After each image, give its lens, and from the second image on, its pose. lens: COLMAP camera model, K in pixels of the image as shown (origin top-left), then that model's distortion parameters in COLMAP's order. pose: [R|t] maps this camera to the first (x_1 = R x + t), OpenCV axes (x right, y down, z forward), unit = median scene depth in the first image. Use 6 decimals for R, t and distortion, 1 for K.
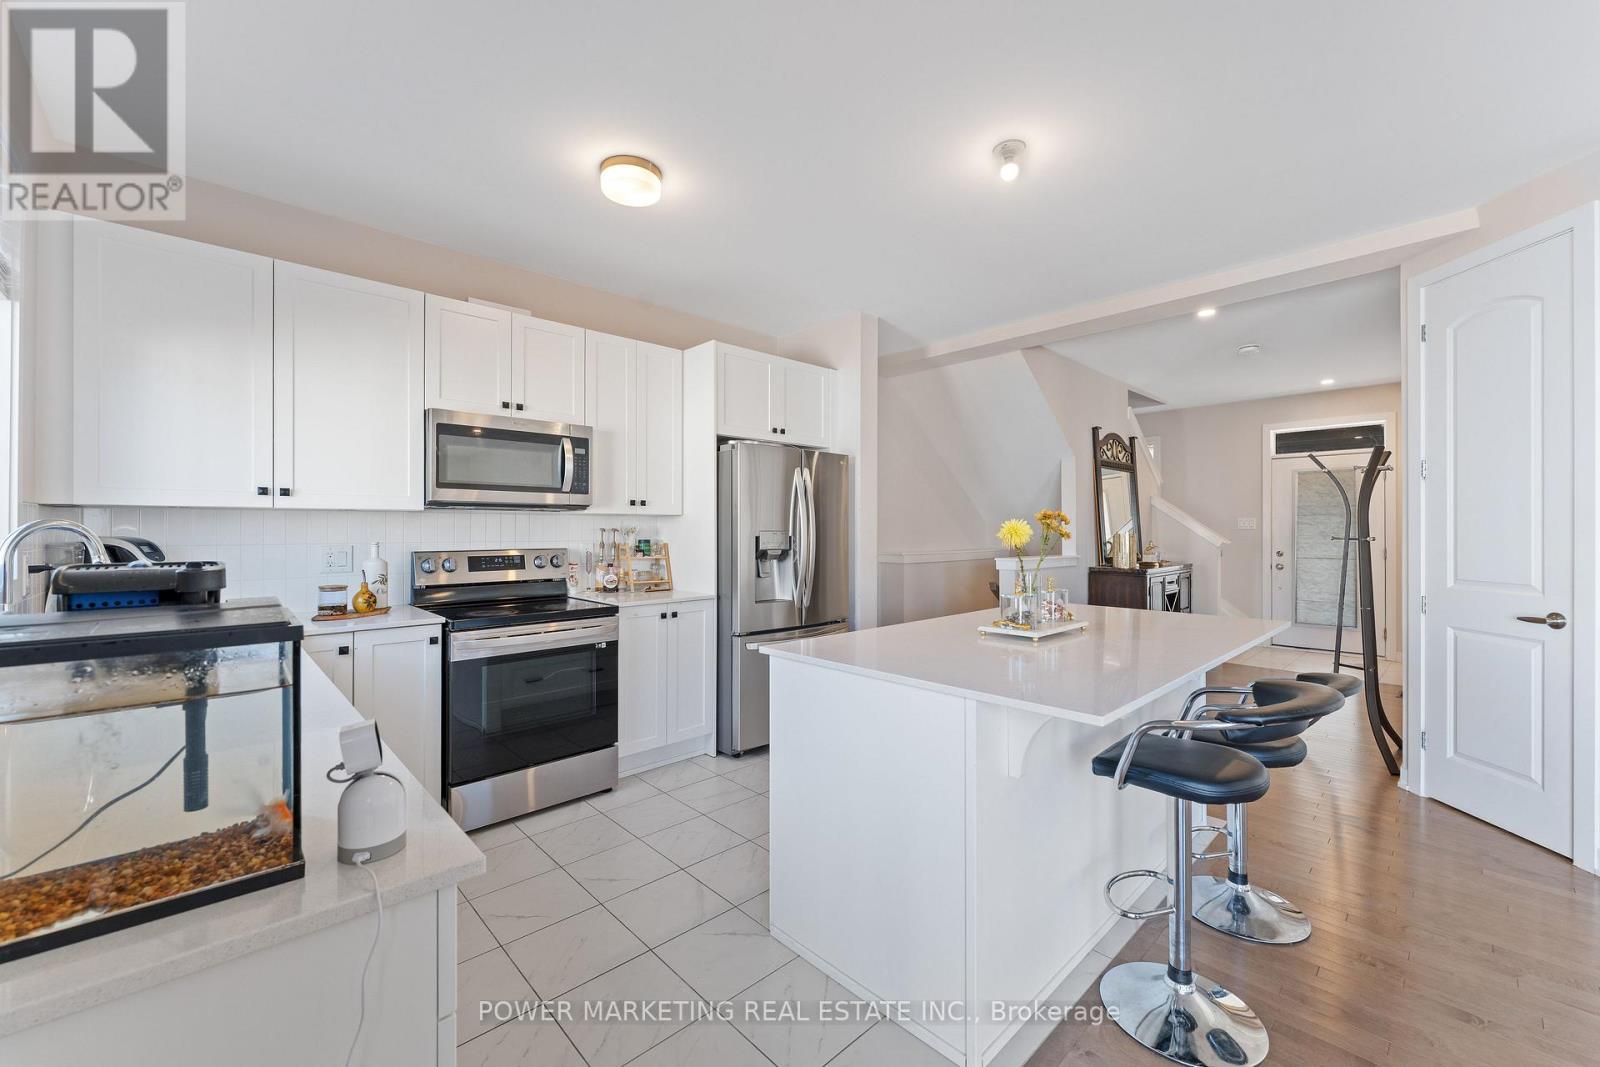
lens RADIAL K [[636.6, 0, 792.3], [0, 636.6, 529.6], [0, 0, 1]] dist [-0.001272, -0.000147]
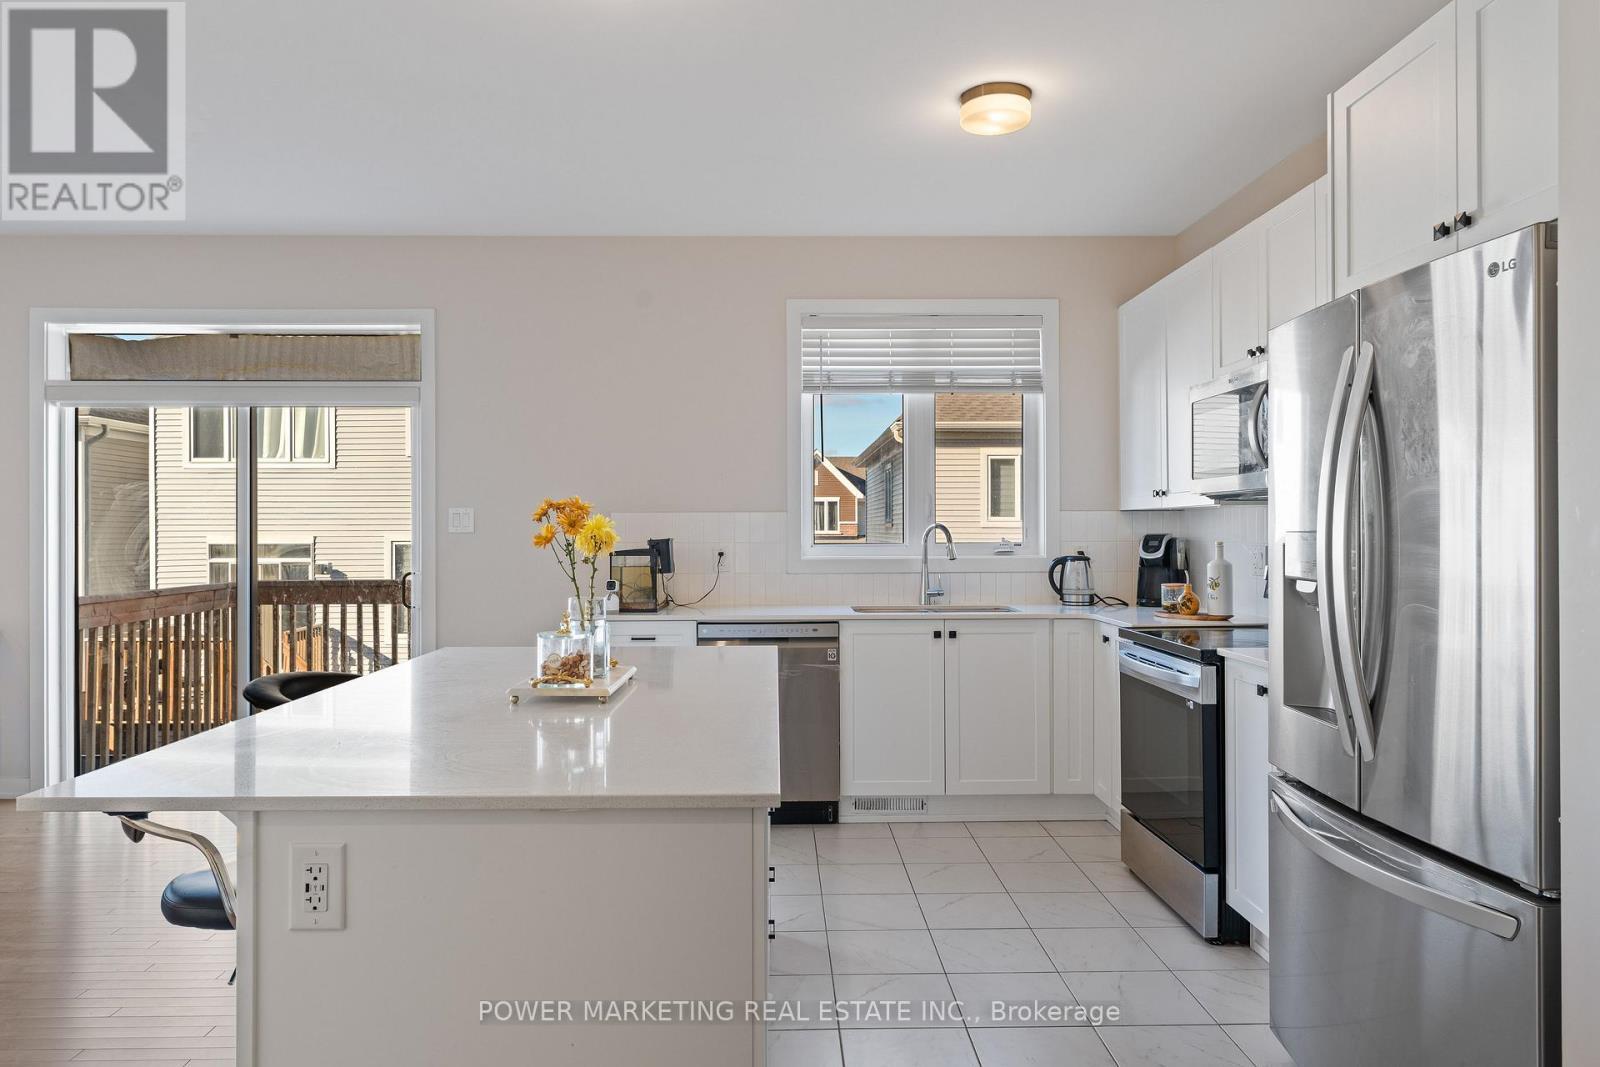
lens RADIAL K [[1069.9, 0, 803.2], [0, 1069.9, 521.2], [0, 0, 1]] dist [0.095113, -0.000146]
pose [[-0.657402, -0.001091, -0.753539, 0.740545], [0.005173, 0.999969, -0.005961, -0.002592], [0.753522, -0.007817, -0.657376, 1.313259]]
